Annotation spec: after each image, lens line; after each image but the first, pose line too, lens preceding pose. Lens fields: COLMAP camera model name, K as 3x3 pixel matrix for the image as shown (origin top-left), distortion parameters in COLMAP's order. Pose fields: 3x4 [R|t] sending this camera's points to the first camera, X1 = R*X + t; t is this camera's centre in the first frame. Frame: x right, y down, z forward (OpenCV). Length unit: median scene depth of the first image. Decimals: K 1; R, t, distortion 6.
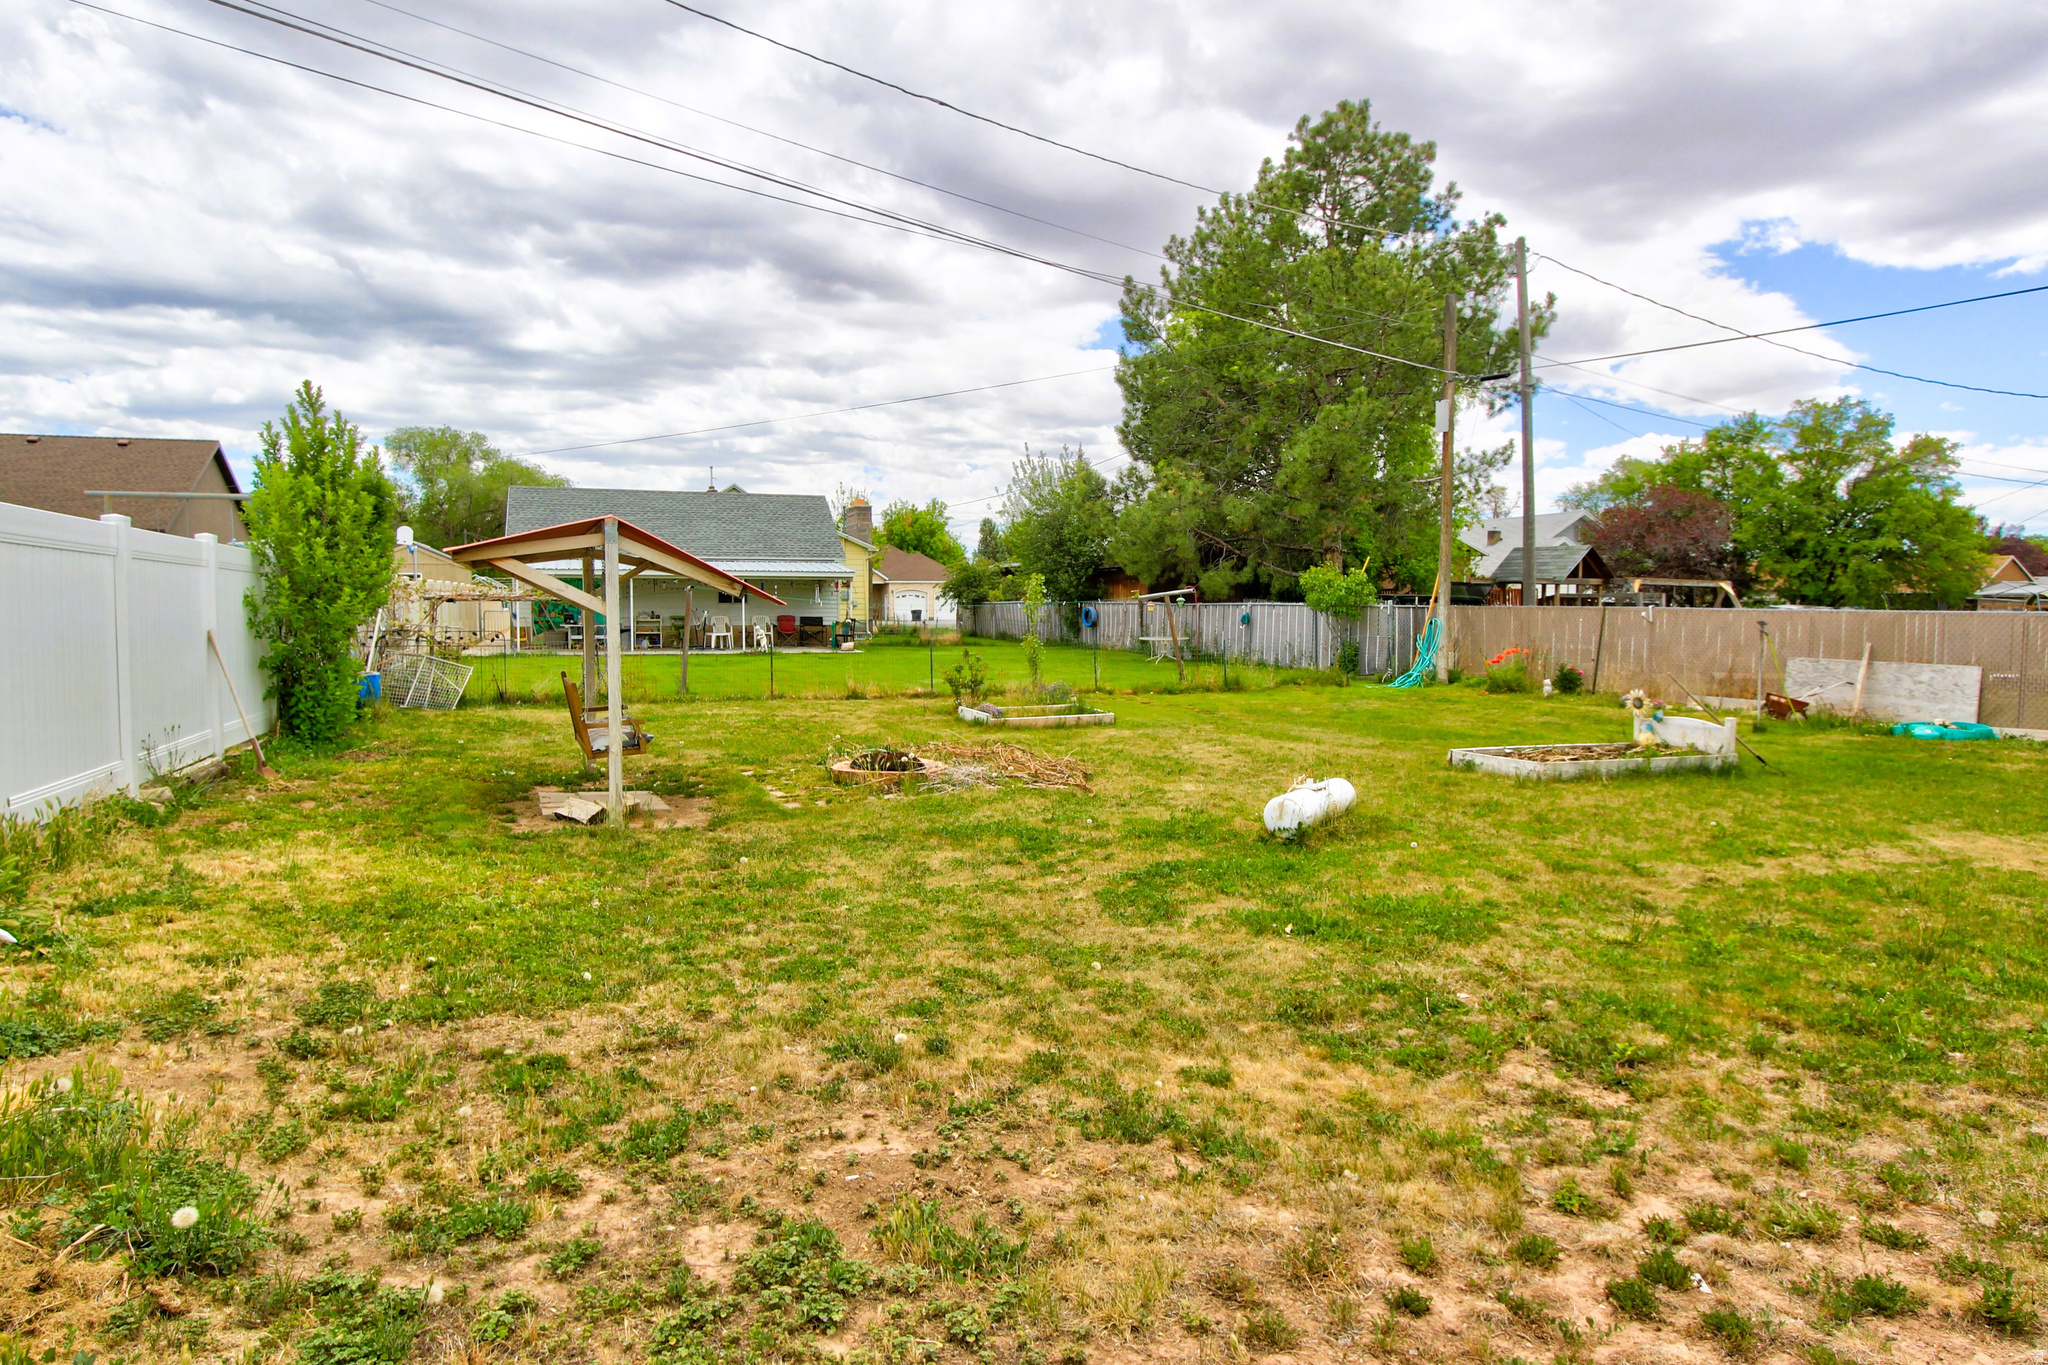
lens RADIAL K [[1155.4, 0, 1024.0], [0, 1155.4, 682.5], [0, 0, 1]] dist [-0.000193, 0.001024]
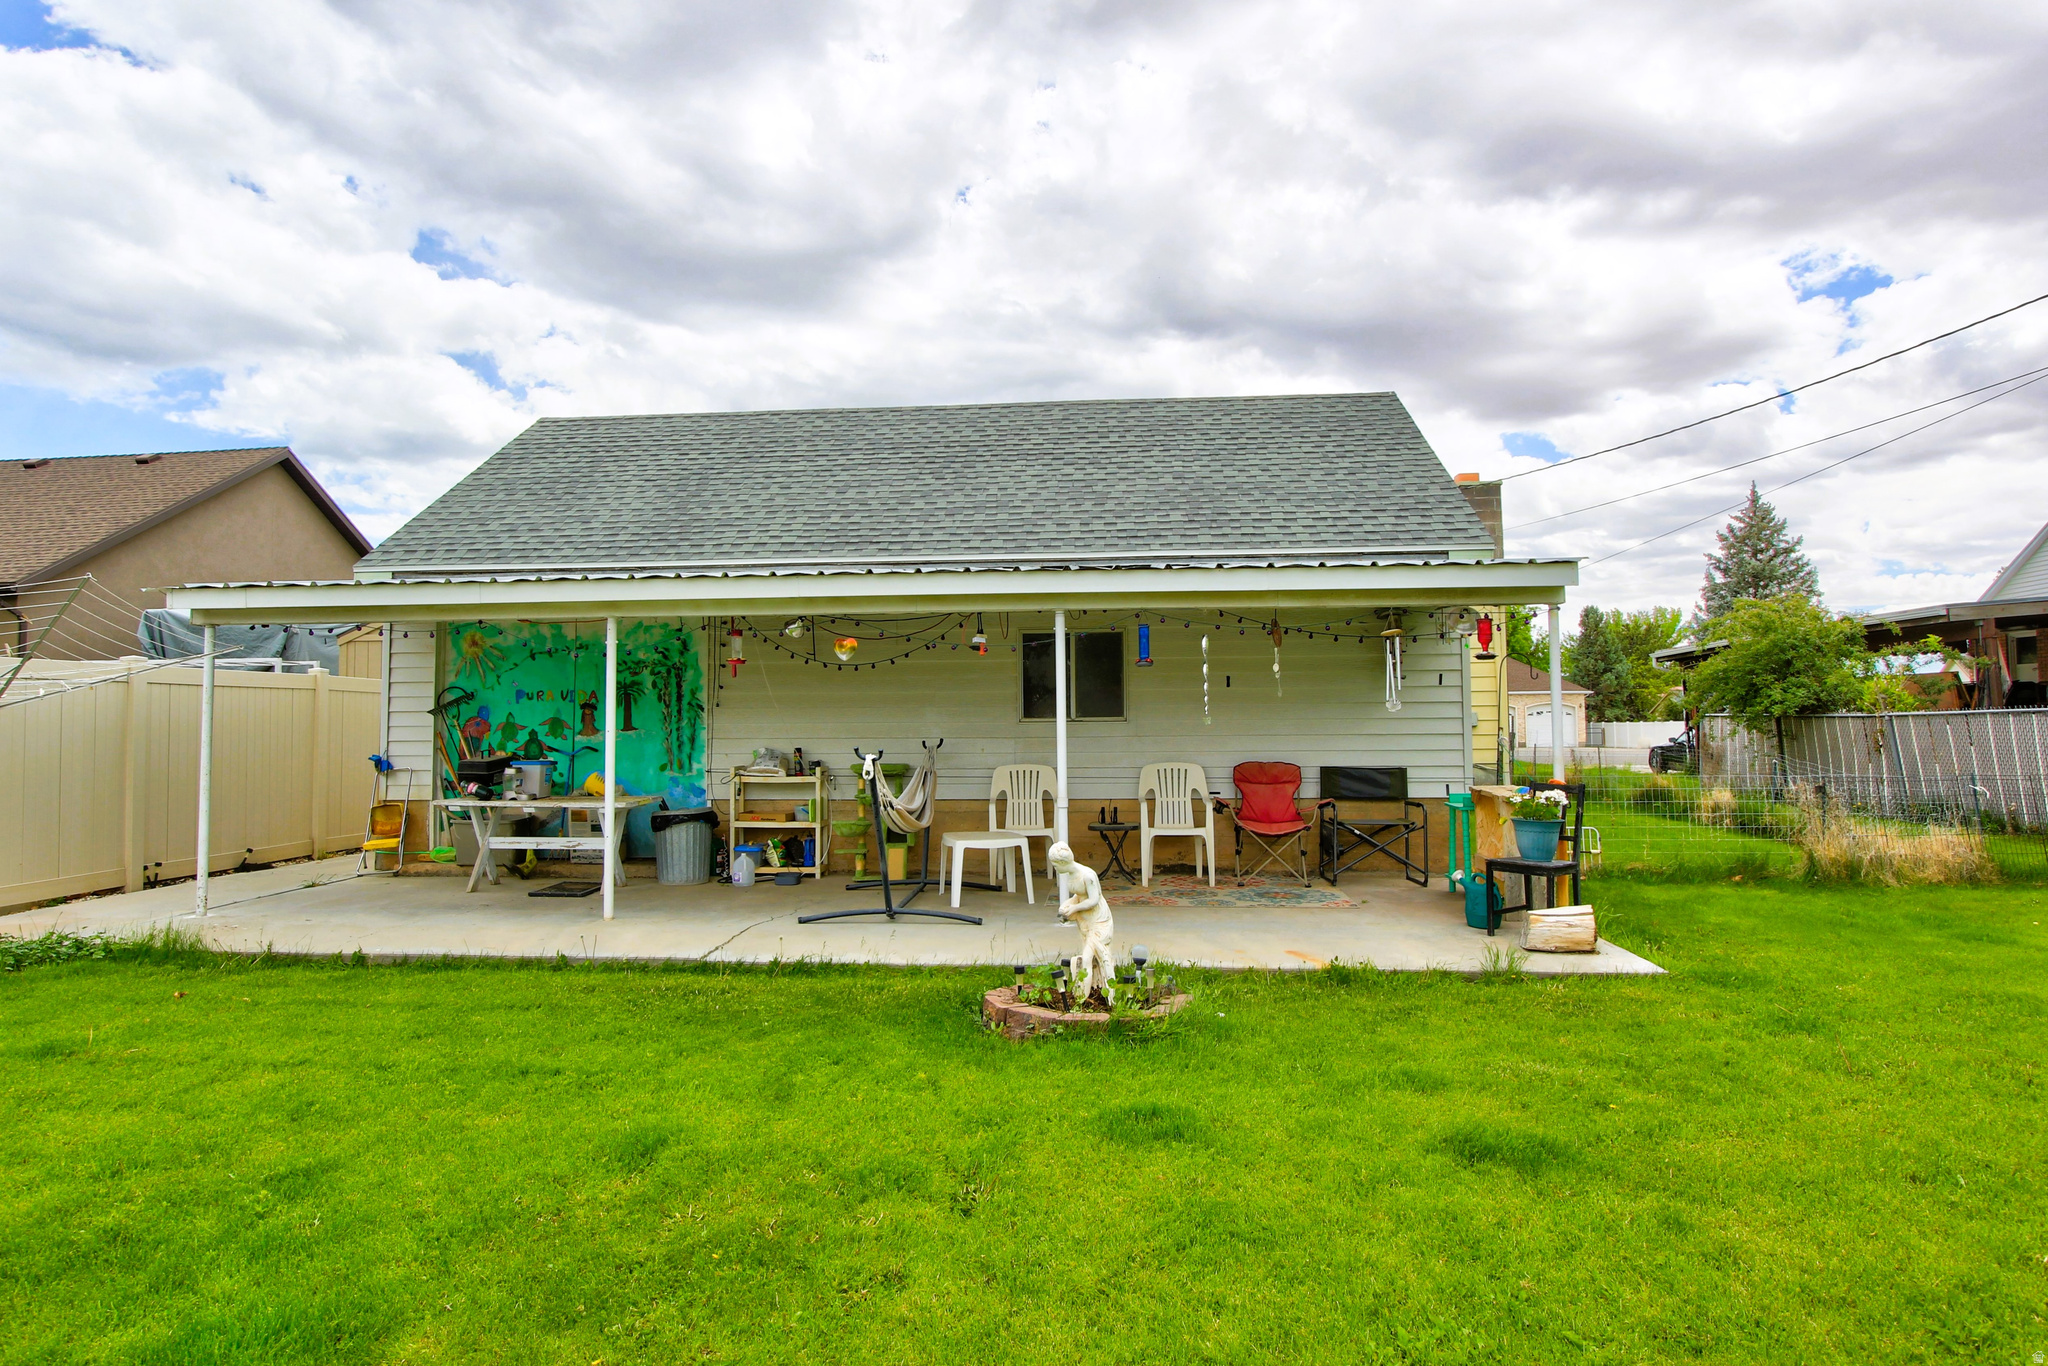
lens RADIAL K [[1155.4, 0, 1024.0], [0, 1155.4, 683.0], [0, 0, 1]] dist [-0.000193, 0.001024]
pose [[0.898778, -0.022671, -0.437817, -0.137430], [-0.022848, 0.994883, -0.098421, -0.048397], [0.437808, 0.098462, 0.893661, 0.727816]]
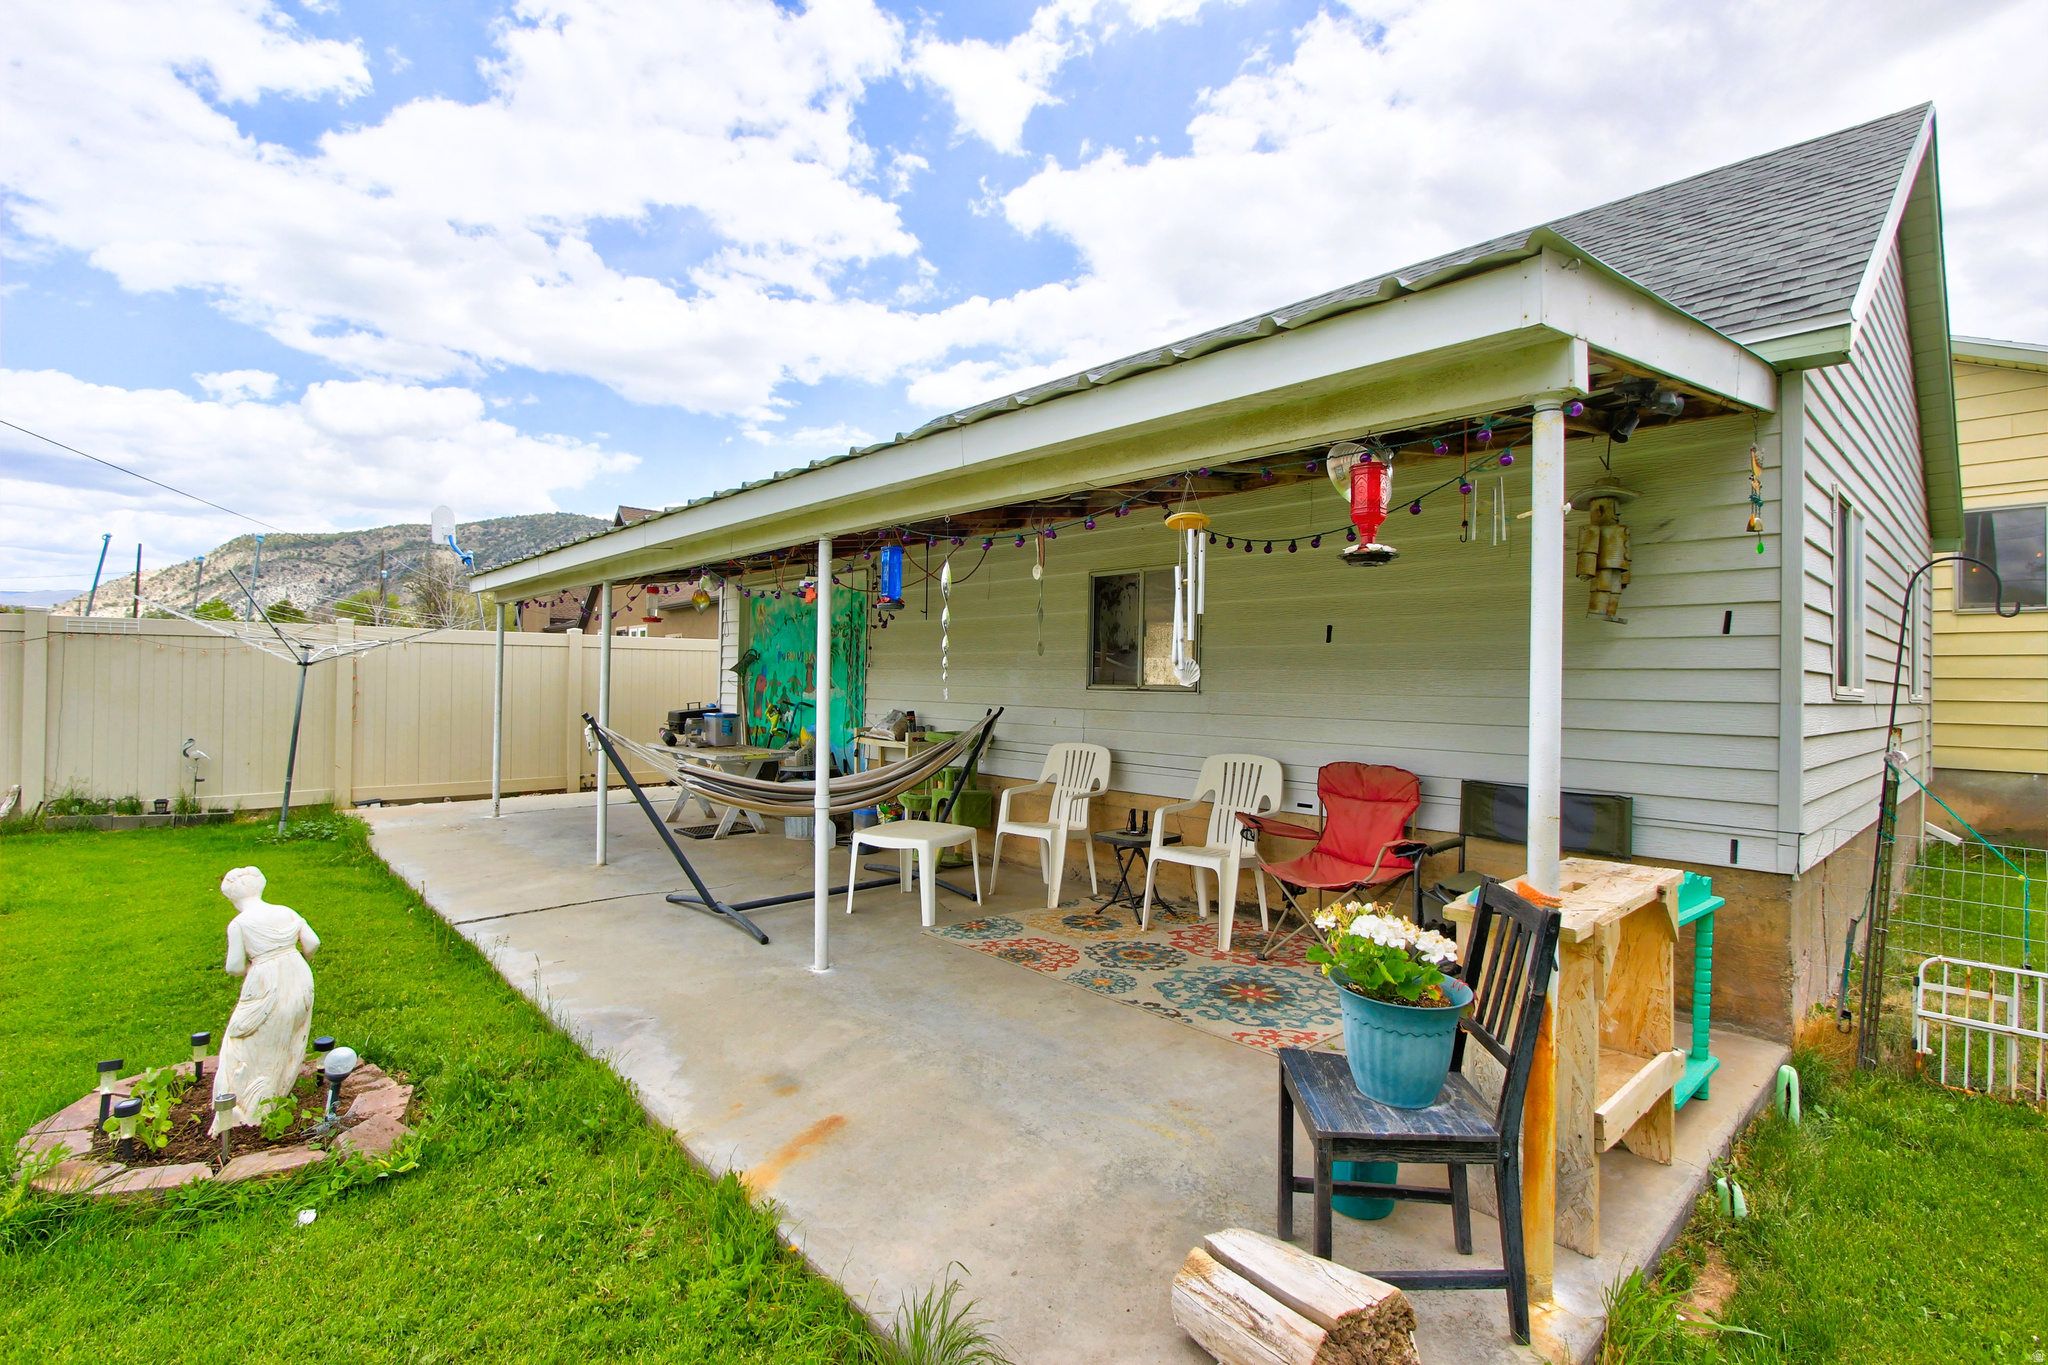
lens RADIAL K [[943.1, 0, 1024.0], [0, 943.1, 682.5], [0, 0, 1]] dist [-0.001850, -0.000206]
pose [[0.373633, 0.007144, -0.927549, -0.098057], [-0.079488, 0.996538, -0.024344, -0.062341], [0.924165, 0.082825, 0.372907, 0.897291]]
